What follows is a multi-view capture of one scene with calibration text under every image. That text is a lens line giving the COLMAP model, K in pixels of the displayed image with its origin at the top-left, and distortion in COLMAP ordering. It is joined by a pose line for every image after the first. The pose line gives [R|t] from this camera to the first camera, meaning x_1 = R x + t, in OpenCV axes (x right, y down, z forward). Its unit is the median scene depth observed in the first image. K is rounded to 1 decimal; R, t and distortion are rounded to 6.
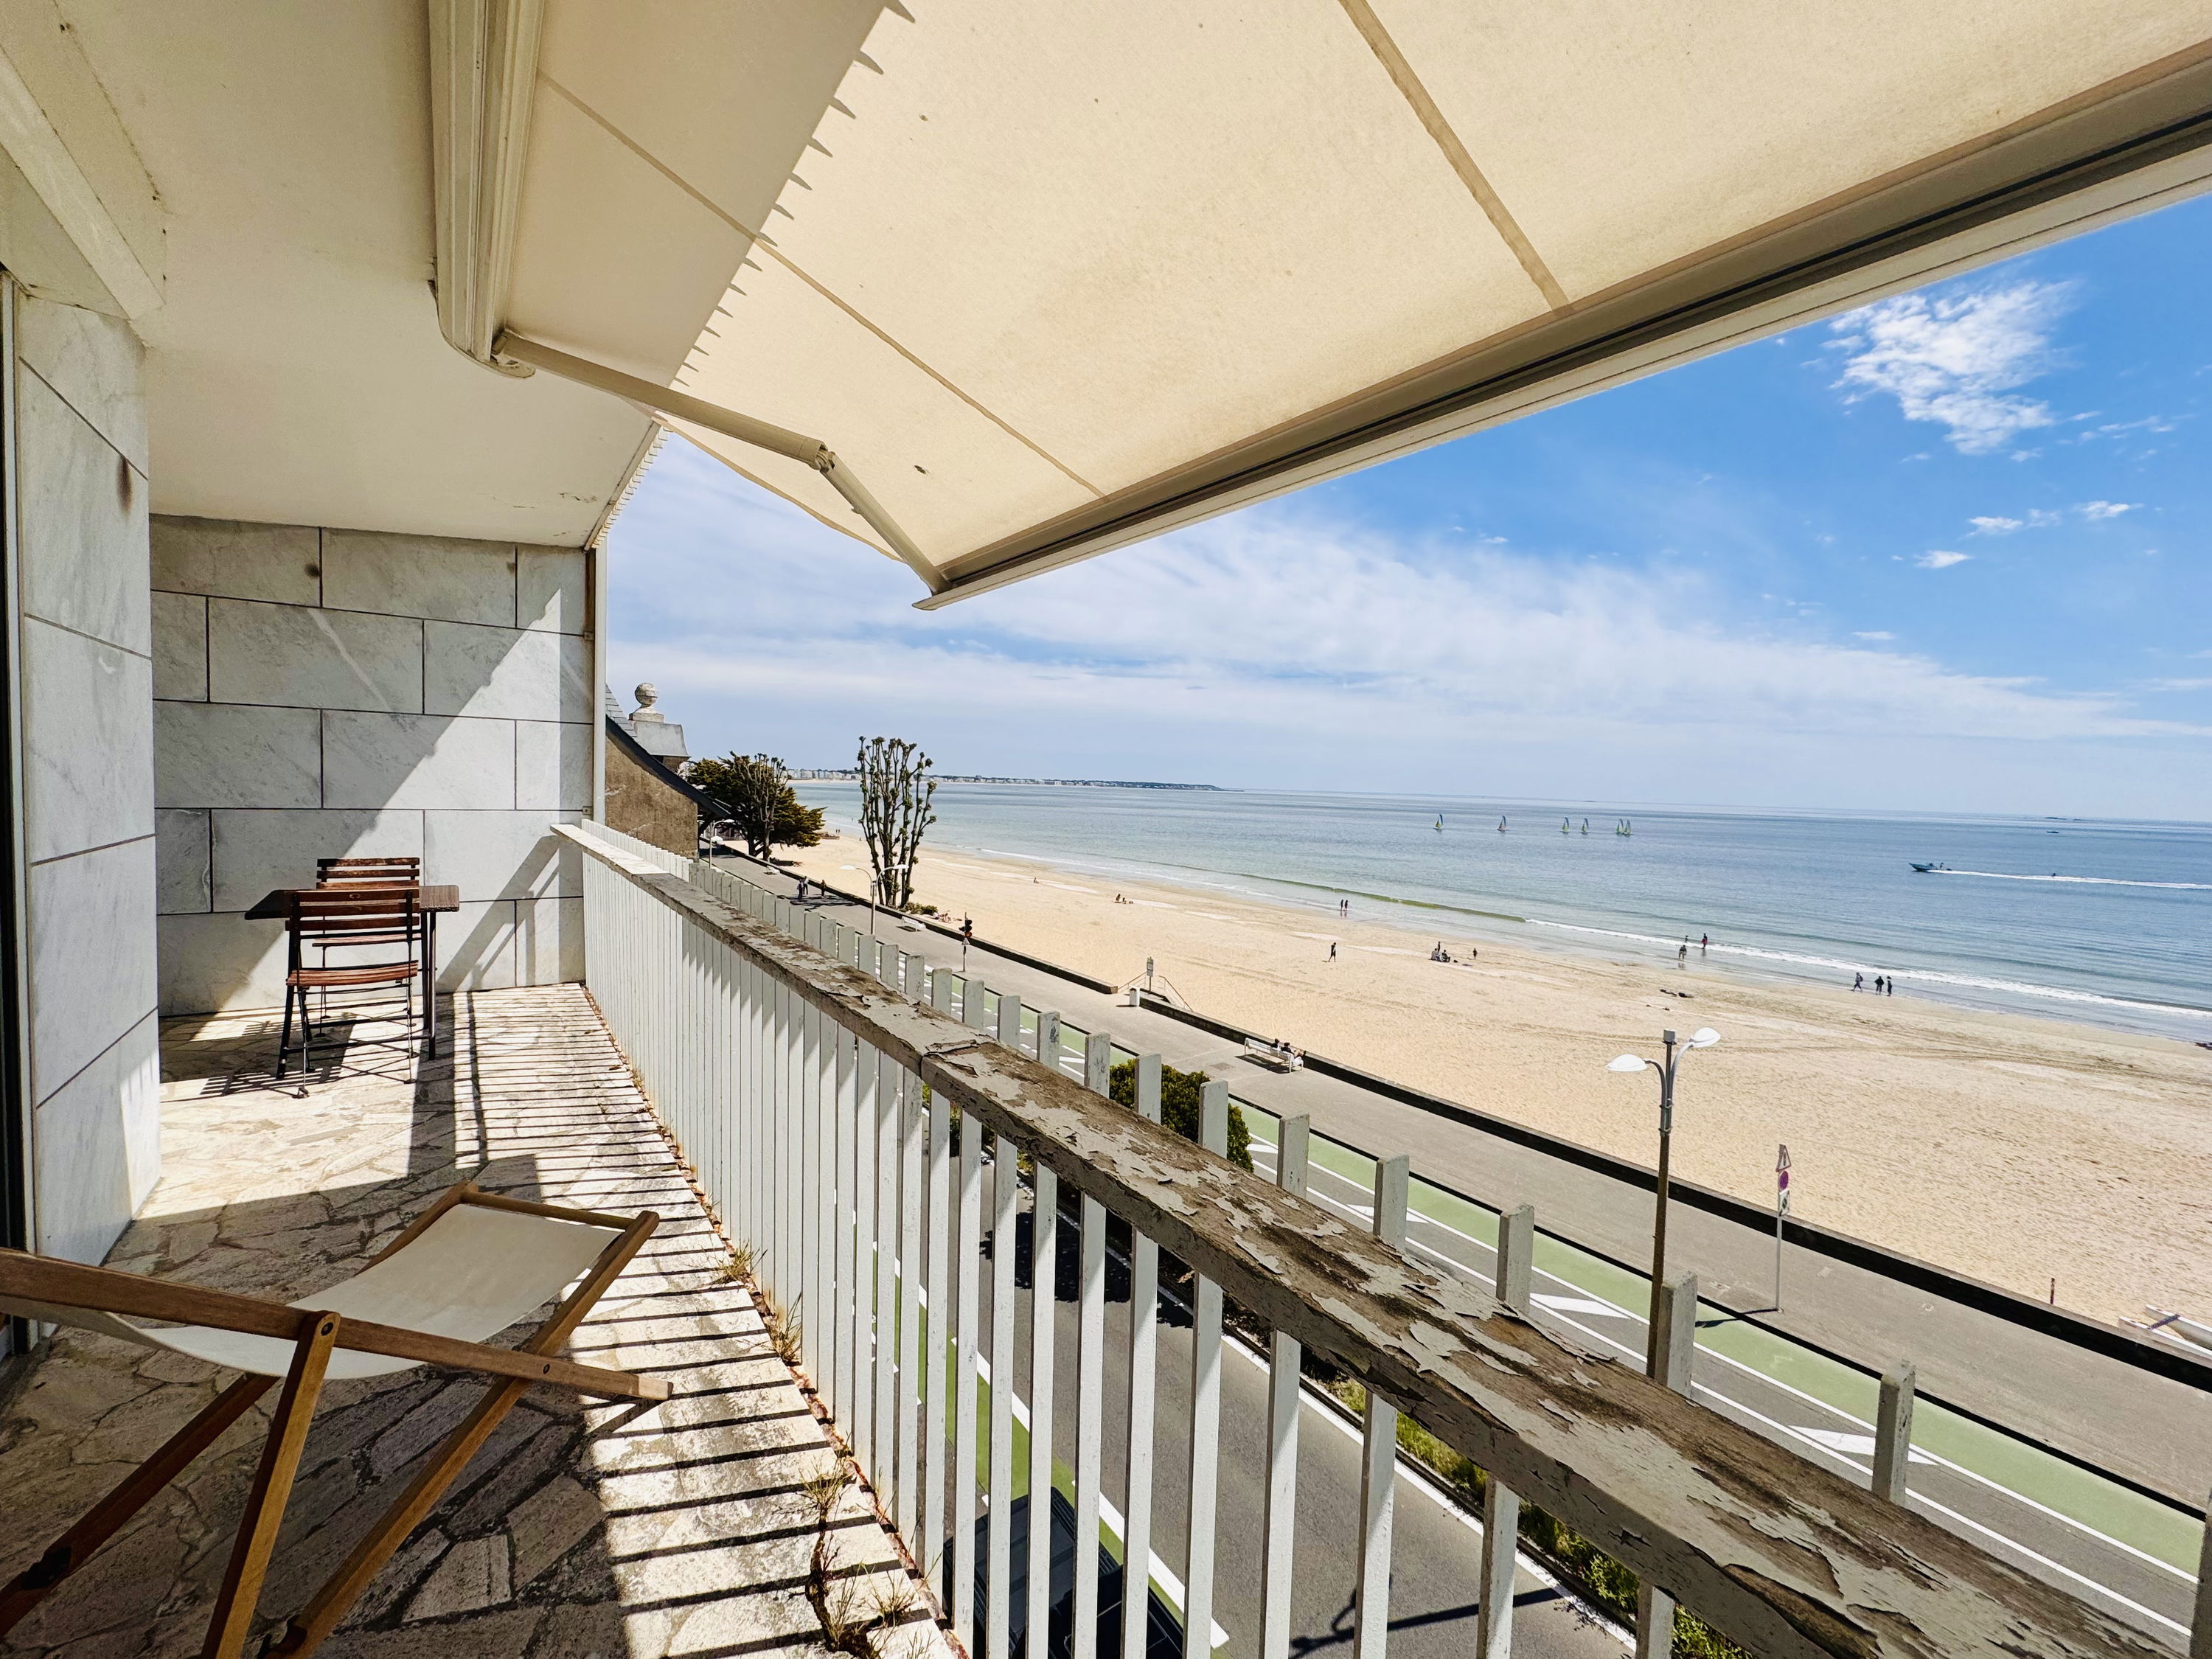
lens RADIAL K [[884.7, 0, 1102.0], [0, 884.7, 822.4], [0, 0, 1]] dist [-0.002996, -0.000016]
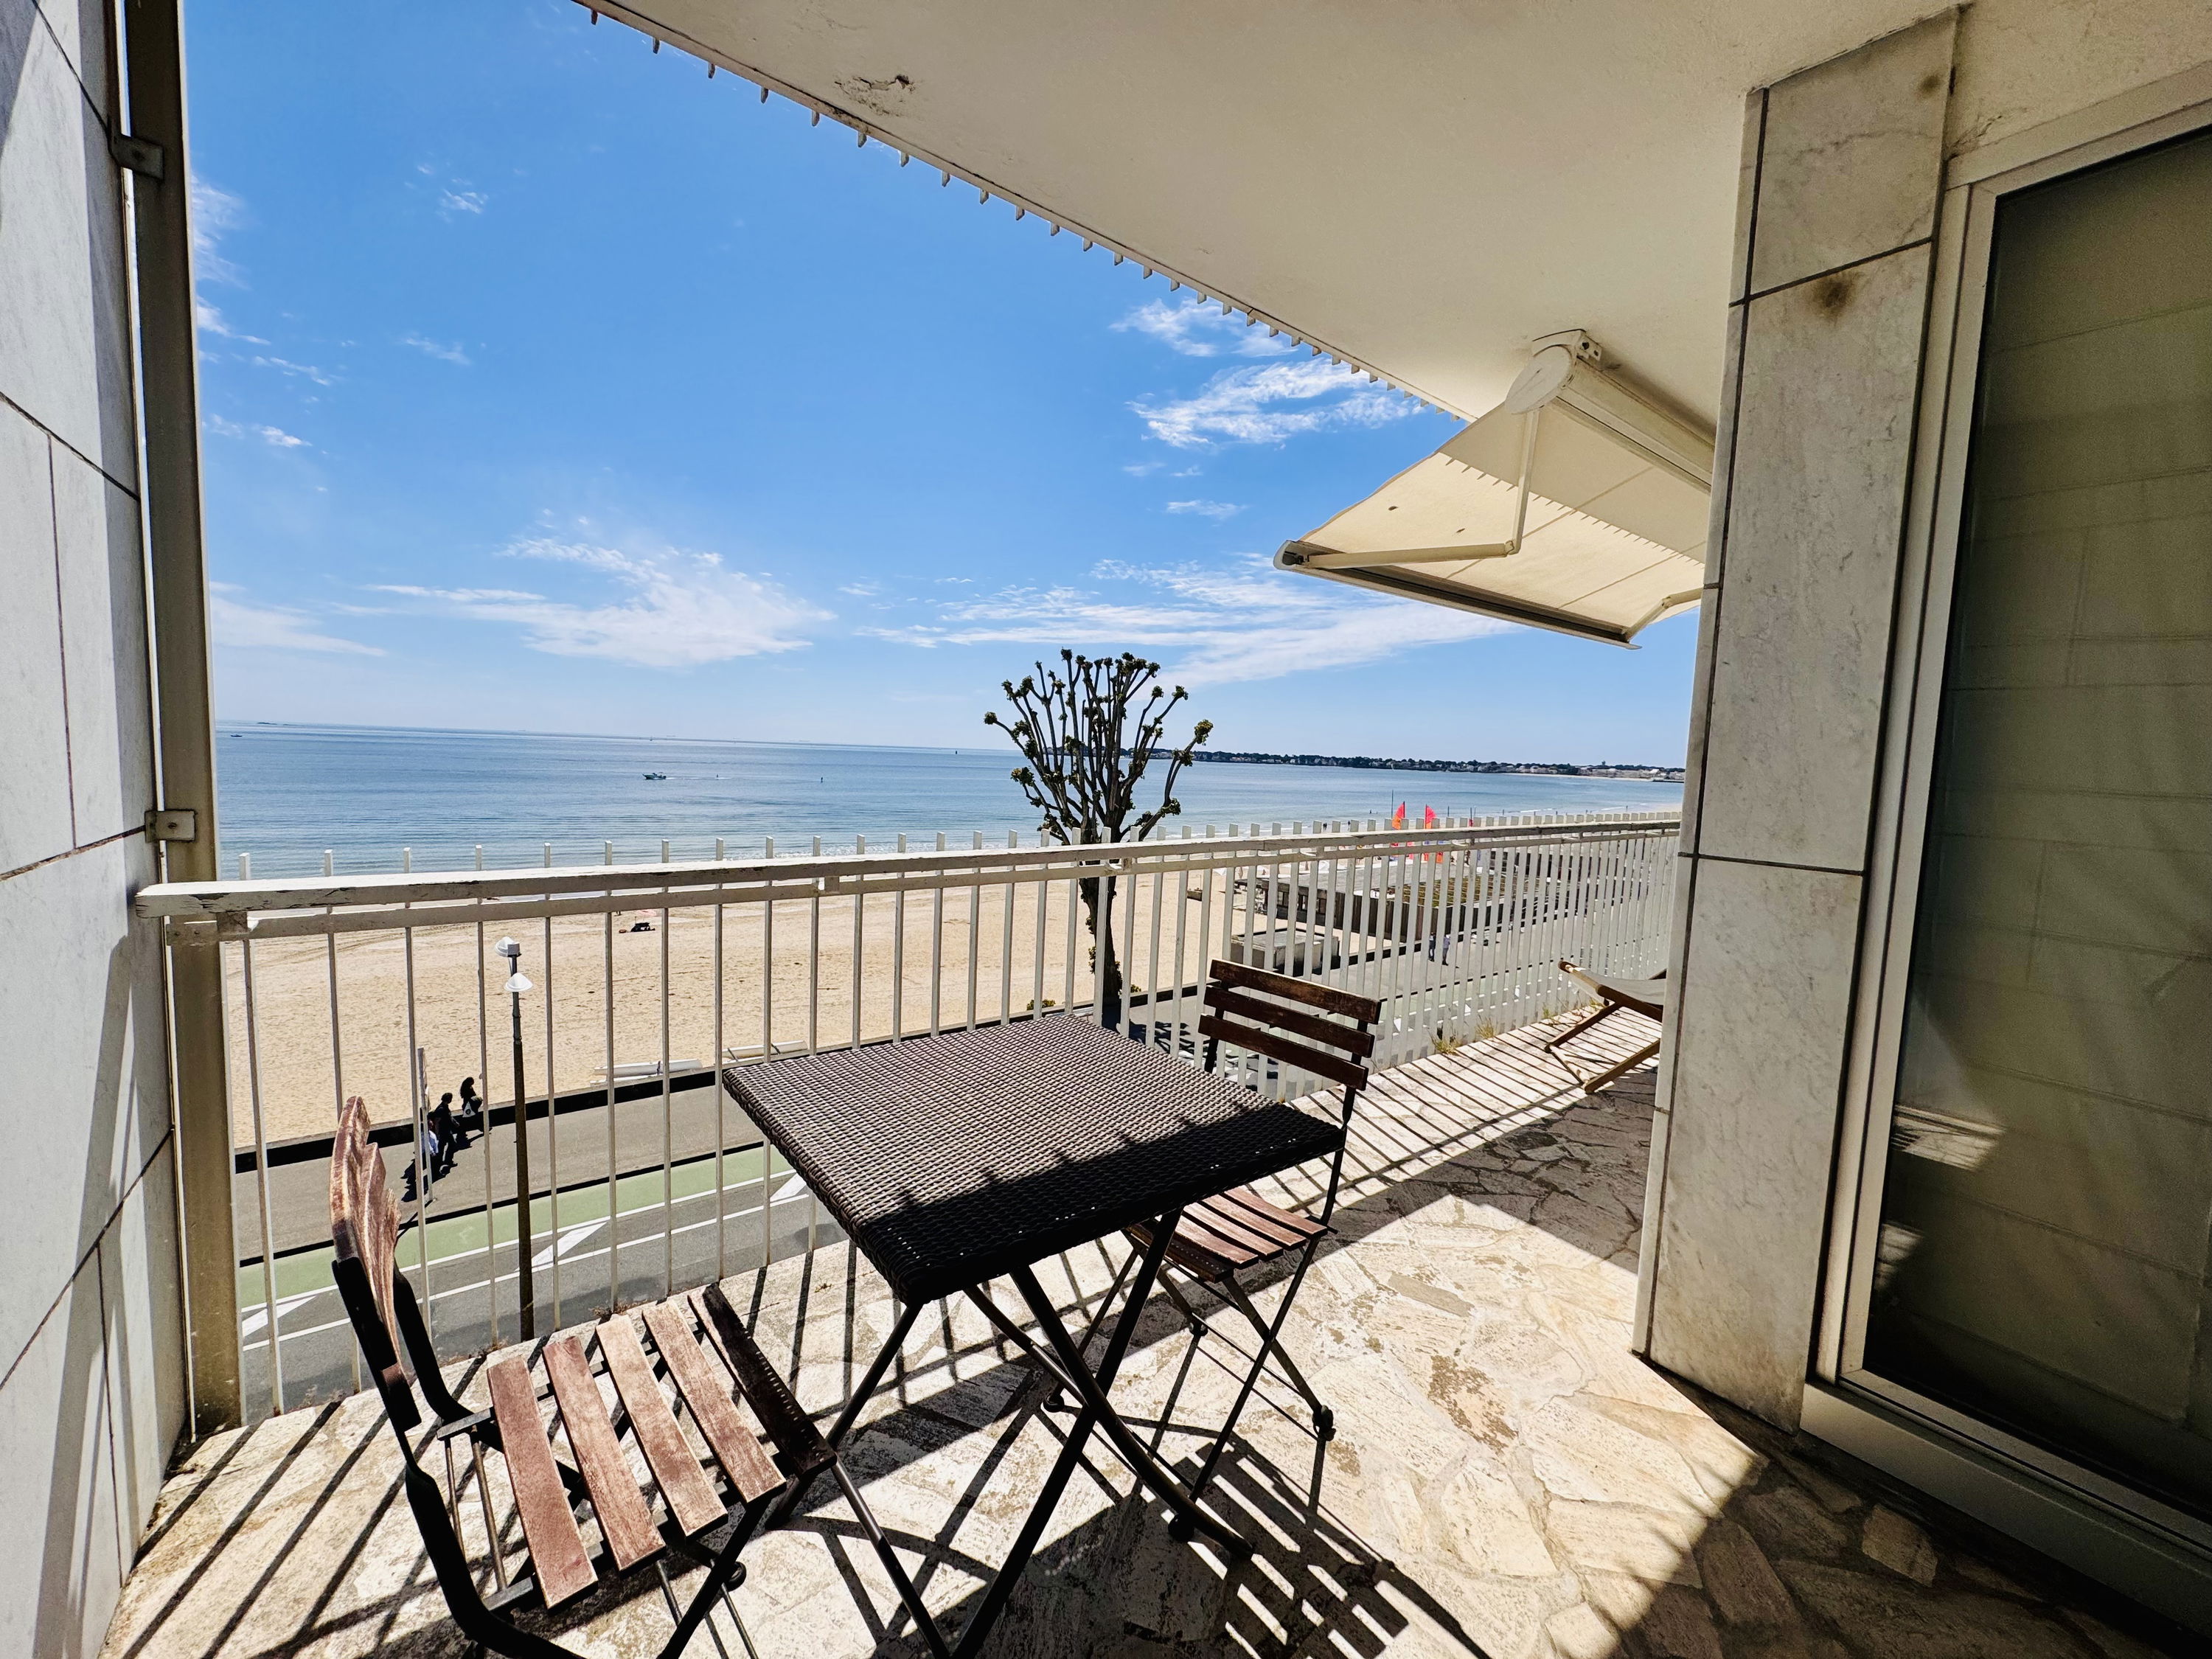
lens RADIAL K [[881.7, 0, 1106.0], [0, 881.7, 815.9], [0, 0, 1]] dist [-0.002722, 0.000040]
pose [[-0.016213, -0.105221, 0.994317, -0.134527], [0.005356, 0.994424, 0.105320, -0.006877], [-0.999854, 0.007033, -0.015559, 0.112116]]
